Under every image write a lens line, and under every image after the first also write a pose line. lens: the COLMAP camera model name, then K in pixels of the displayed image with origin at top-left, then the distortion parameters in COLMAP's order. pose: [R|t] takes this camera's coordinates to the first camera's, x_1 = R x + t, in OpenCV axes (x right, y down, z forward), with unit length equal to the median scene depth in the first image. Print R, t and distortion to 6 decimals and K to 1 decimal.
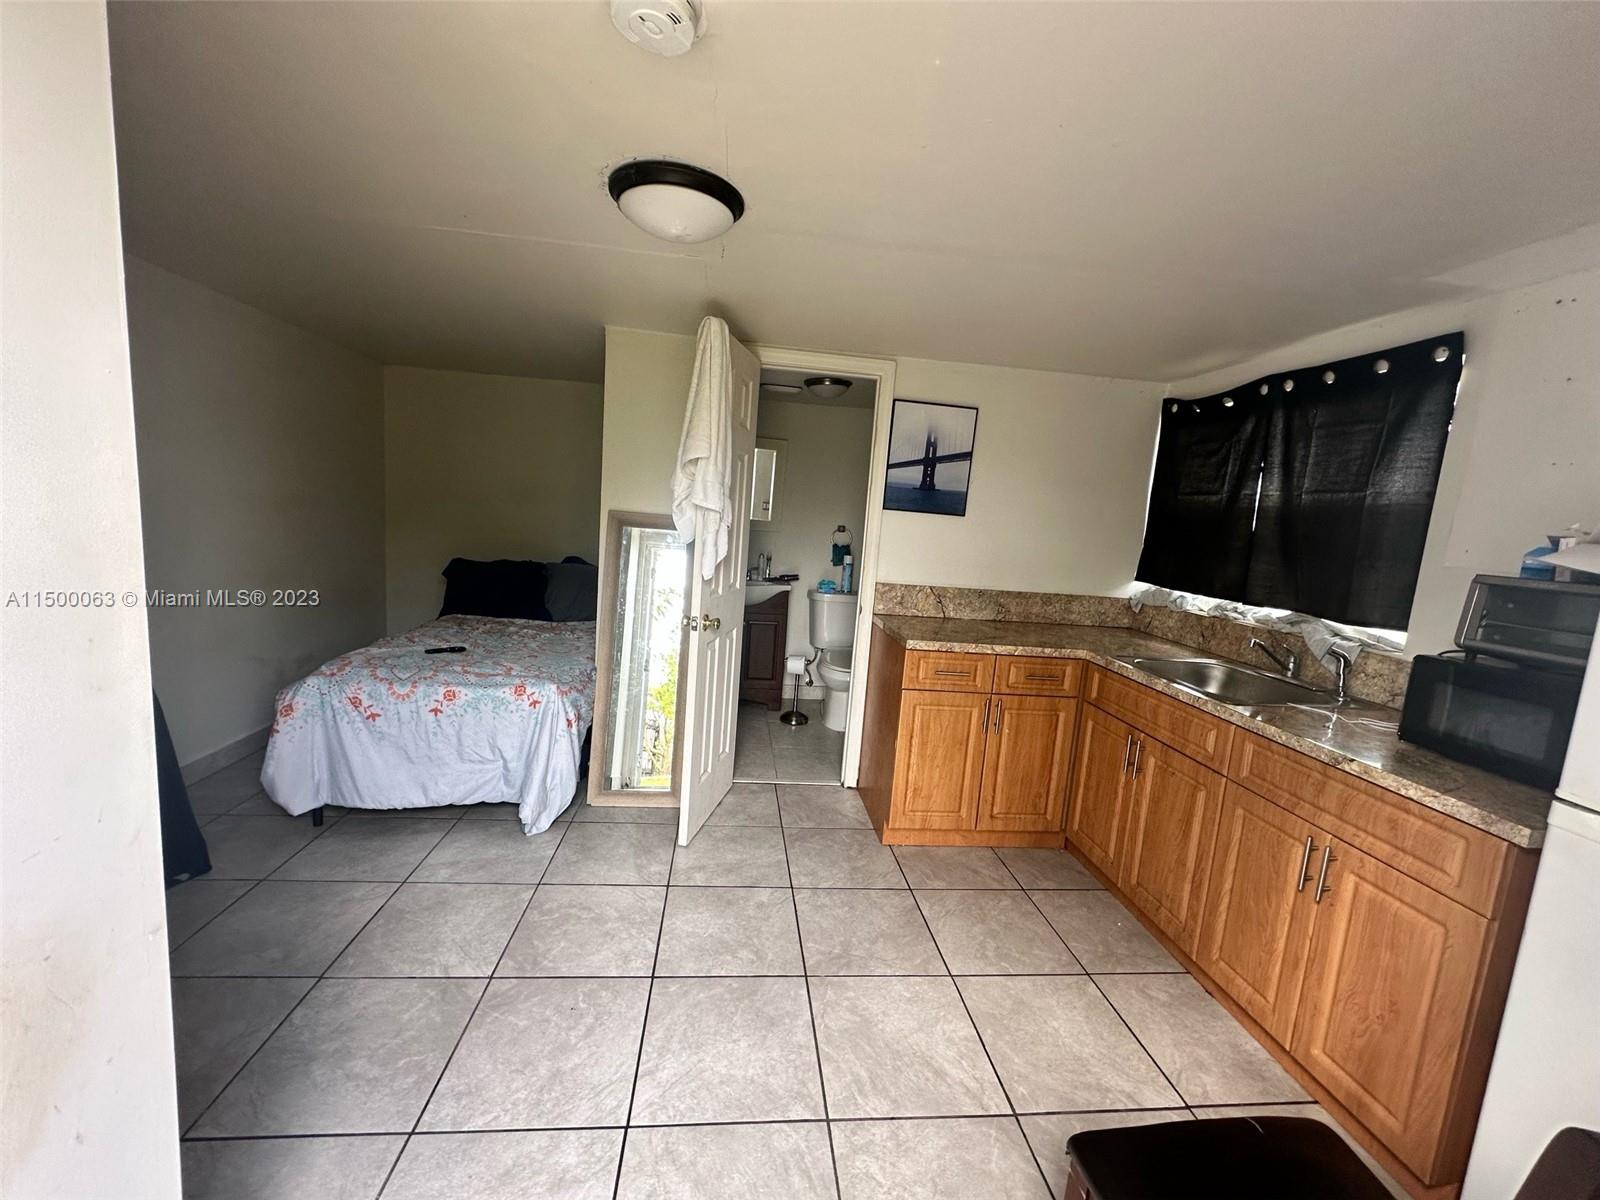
lens RADIAL K [[633.0, 0, 800.0], [0, 633.0, 600.0], [0, 0, 1]] dist [0.000861, 0.000115]
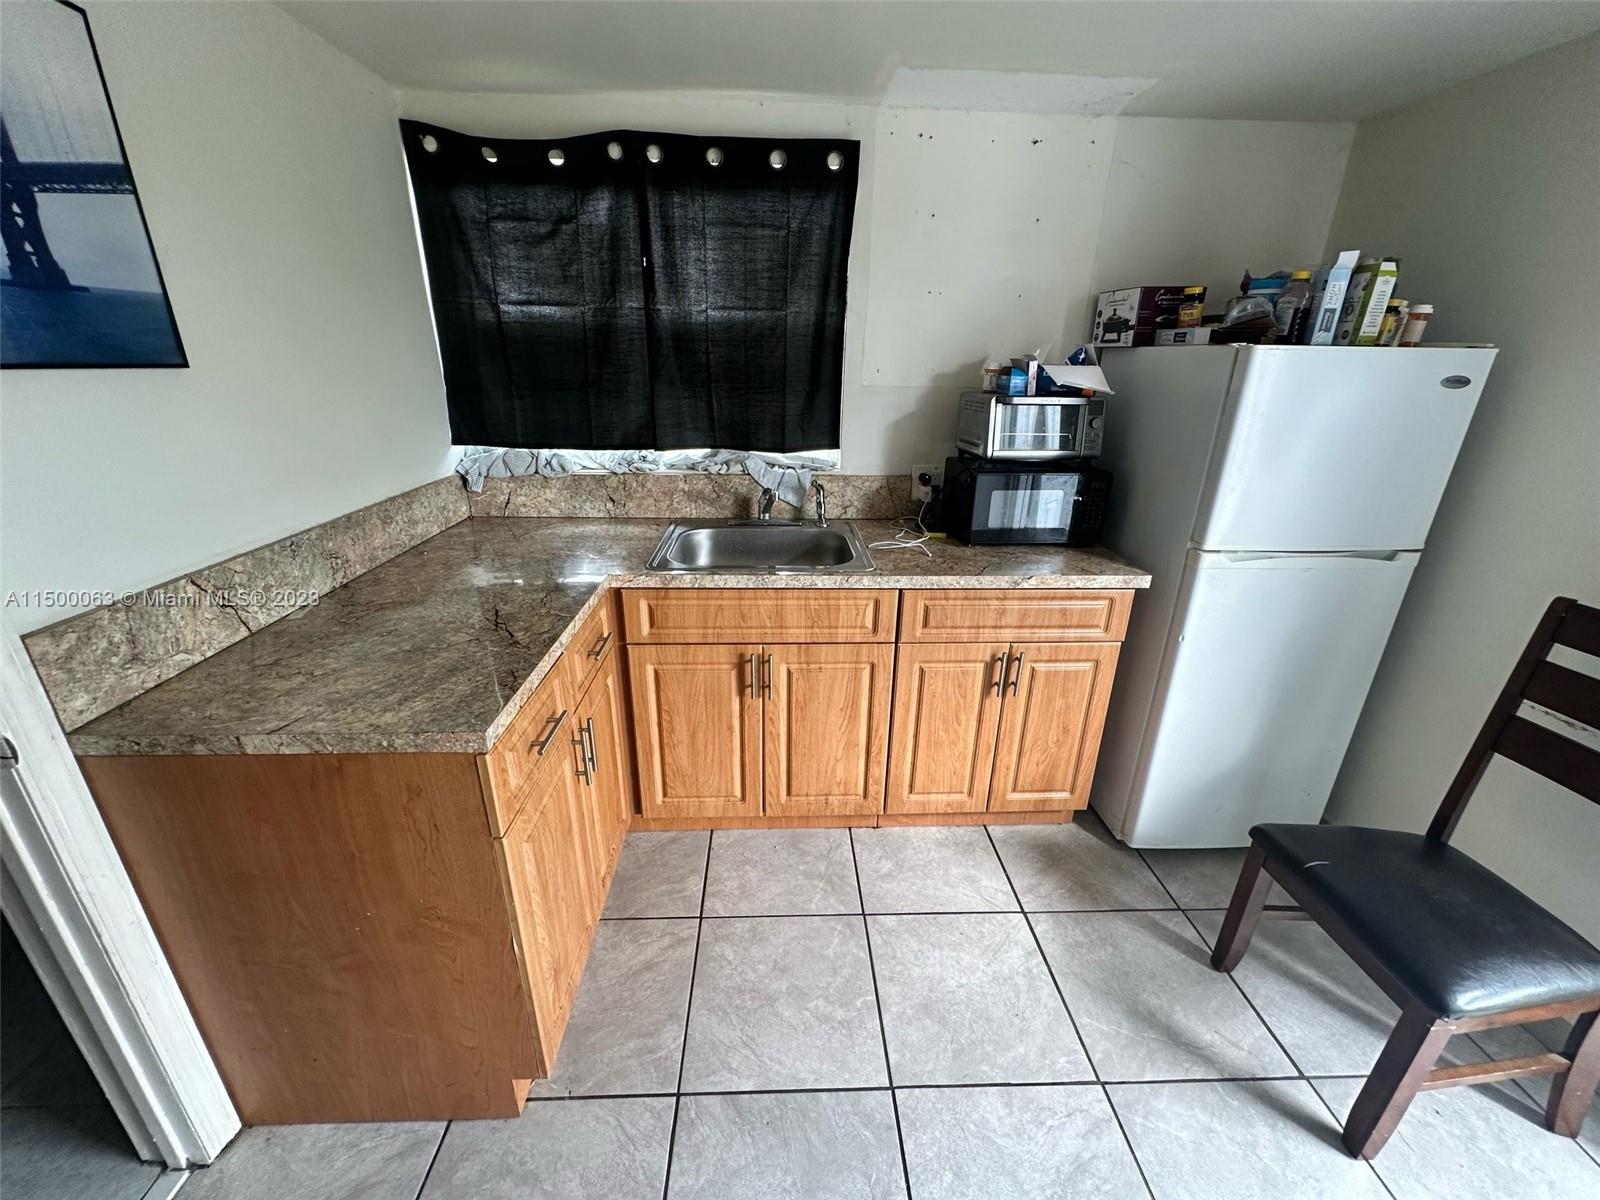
lens RADIAL K [[637.2, 0, 800.0], [0, 637.2, 600.0], [0, 0, 1]] dist [-0.001261, -0.000111]
pose [[0.072389, -0.424446, 0.902555, -0.125447], [0.129170, 0.901298, 0.413495, -0.137671], [-0.988977, 0.086651, 0.120070, 0.722751]]
